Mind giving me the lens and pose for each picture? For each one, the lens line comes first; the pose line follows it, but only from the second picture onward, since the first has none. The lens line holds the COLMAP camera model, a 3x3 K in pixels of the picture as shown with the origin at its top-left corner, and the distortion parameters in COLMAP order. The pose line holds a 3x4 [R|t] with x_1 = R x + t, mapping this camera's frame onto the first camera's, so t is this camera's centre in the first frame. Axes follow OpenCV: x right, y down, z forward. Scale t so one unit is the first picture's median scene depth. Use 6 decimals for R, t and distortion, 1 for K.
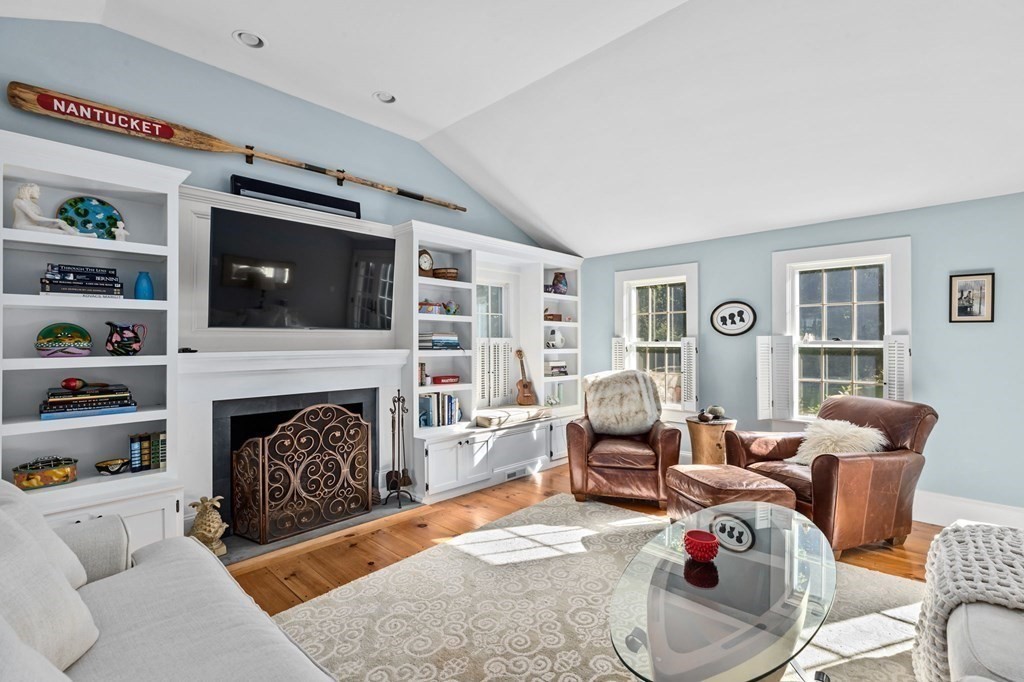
lens RADIAL K [[460.8, 0, 510.0], [0, 460.8, 338.7], [0, 0, 1]] dist [-0.002345, 0.001425]
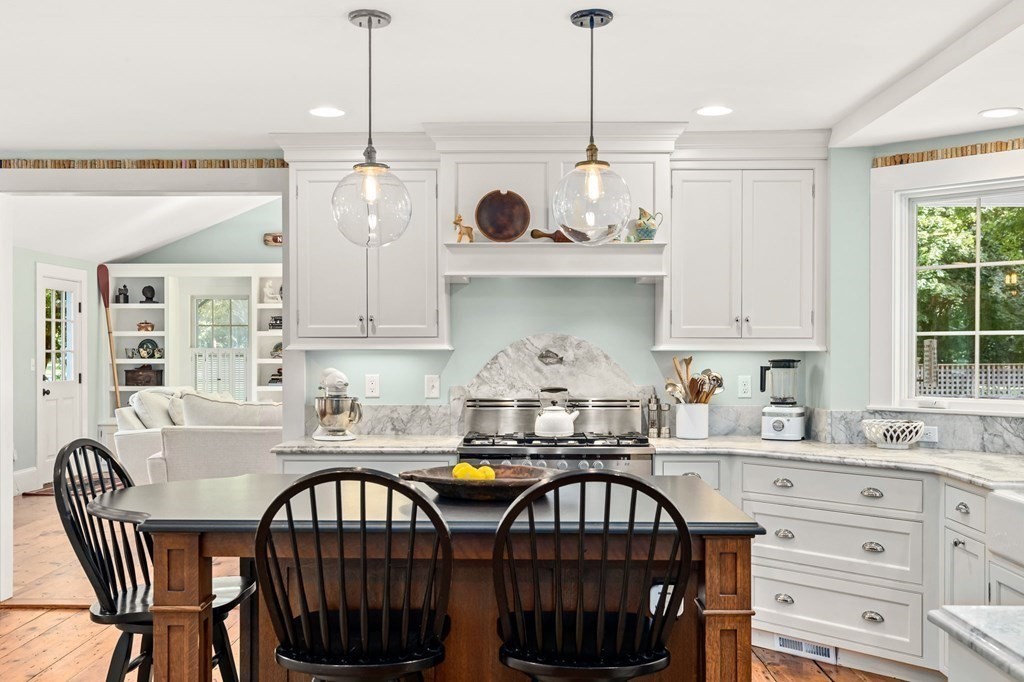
lens RADIAL K [[997.7, 0, 512.0], [0, 997.7, 349.3], [0, 0, 1]] dist [0.020682, 0.018517]
pose [[0.685501, 0.005154, -0.728053, 2.140308], [0.003016, 0.999946, 0.009919, -0.030867], [0.728065, -0.008995, 0.685449, -0.949200]]
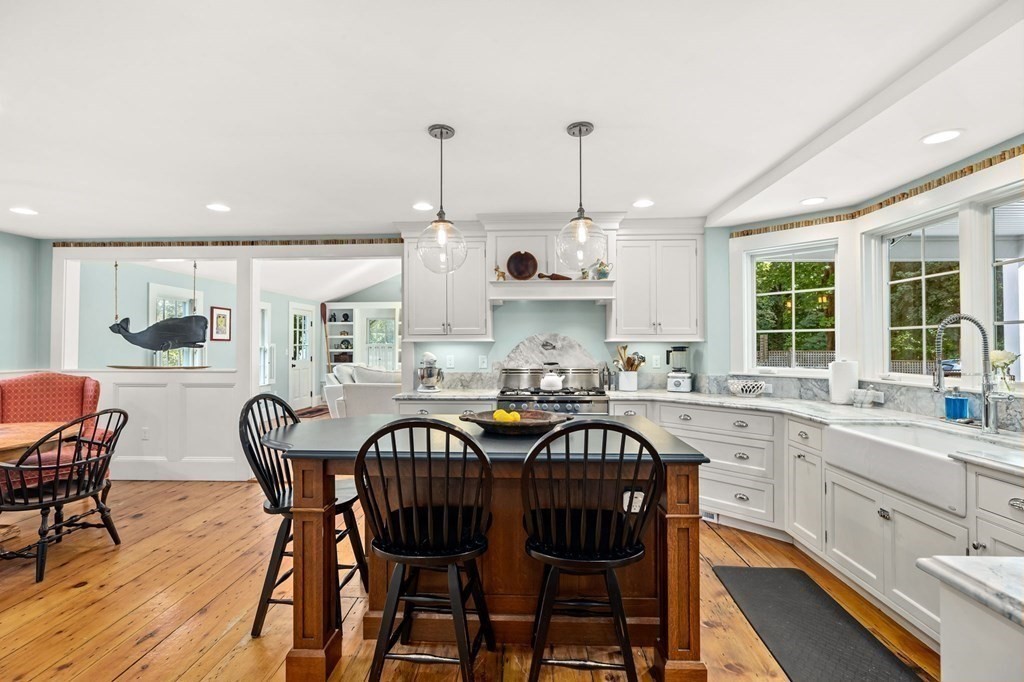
lens RADIAL K [[460.8, 0, 510.0], [0, 460.8, 338.7], [0, 0, 1]] dist [-0.002345, 0.001425]
pose [[0.664905, -0.008153, -0.746883, 1.961230], [0.005863, 0.999967, -0.005696, -0.017013], [0.746905, -0.000592, 0.664931, -0.795534]]
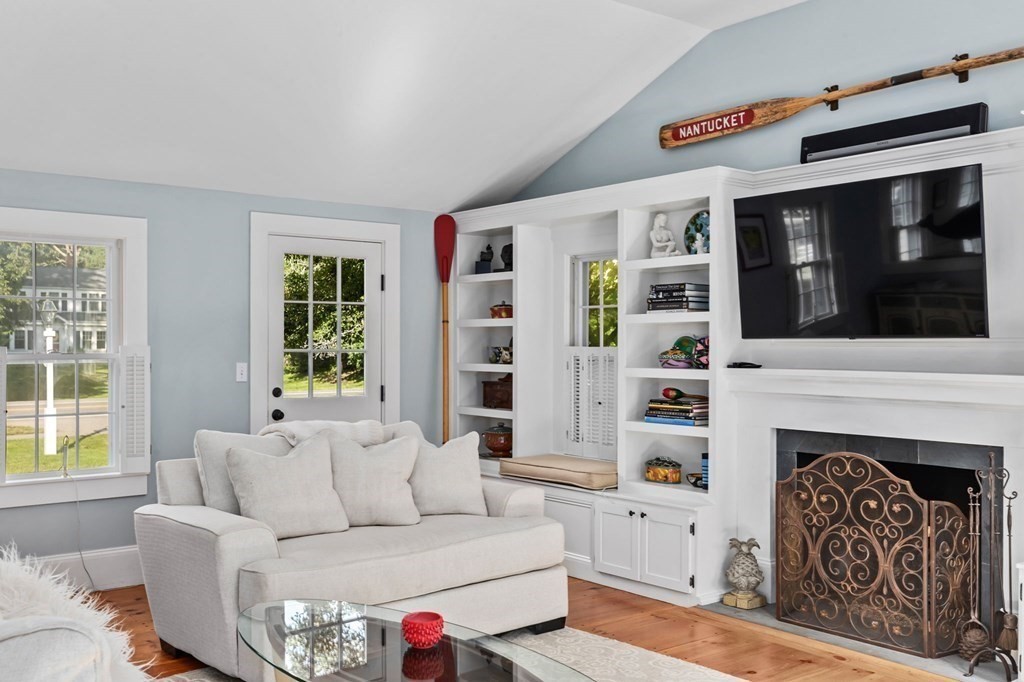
lens RADIAL K [[997.7, 0, 512.0], [0, 997.7, 349.3], [0, 0, 1]] dist [0.020682, 0.018517]
pose [[-0.127053, 0.010587, -0.991839, 0.953797], [0.005384, 0.999936, 0.009984, -0.020196], [0.991881, -0.004072, -0.127102, 0.623320]]
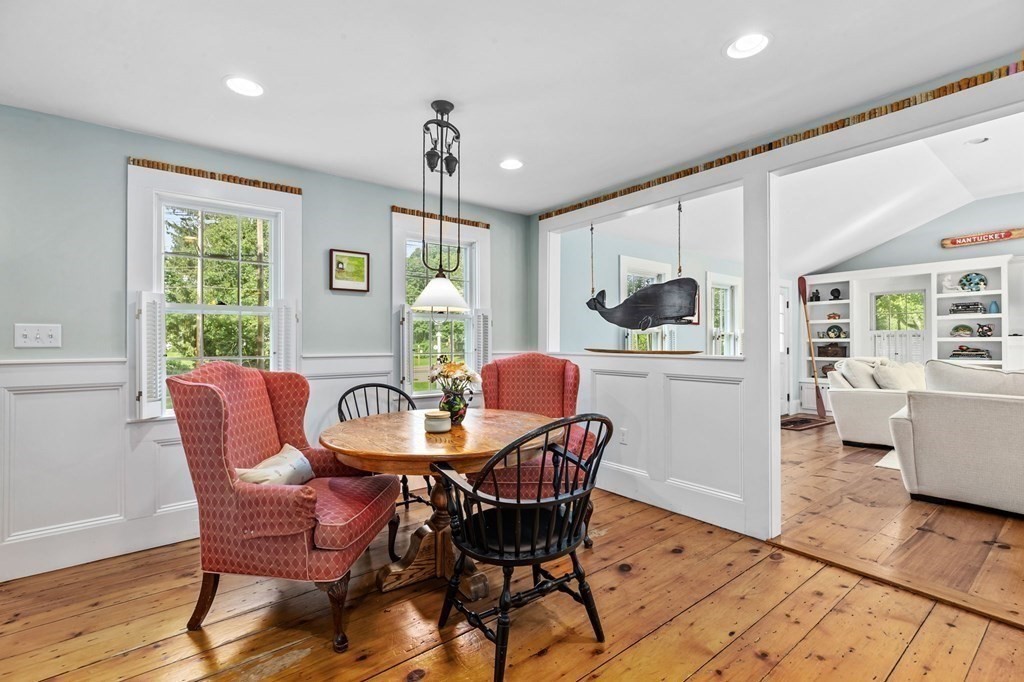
lens RADIAL K [[460.8, 0, 510.0], [0, 460.8, 338.7], [0, 0, 1]] dist [-0.002345, 0.001425]
pose [[-0.140327, -0.004188, -0.990096, 1.358834], [0.008796, 0.999946, -0.005476, 0.025918], [0.990066, -0.009477, -0.140283, -0.803402]]
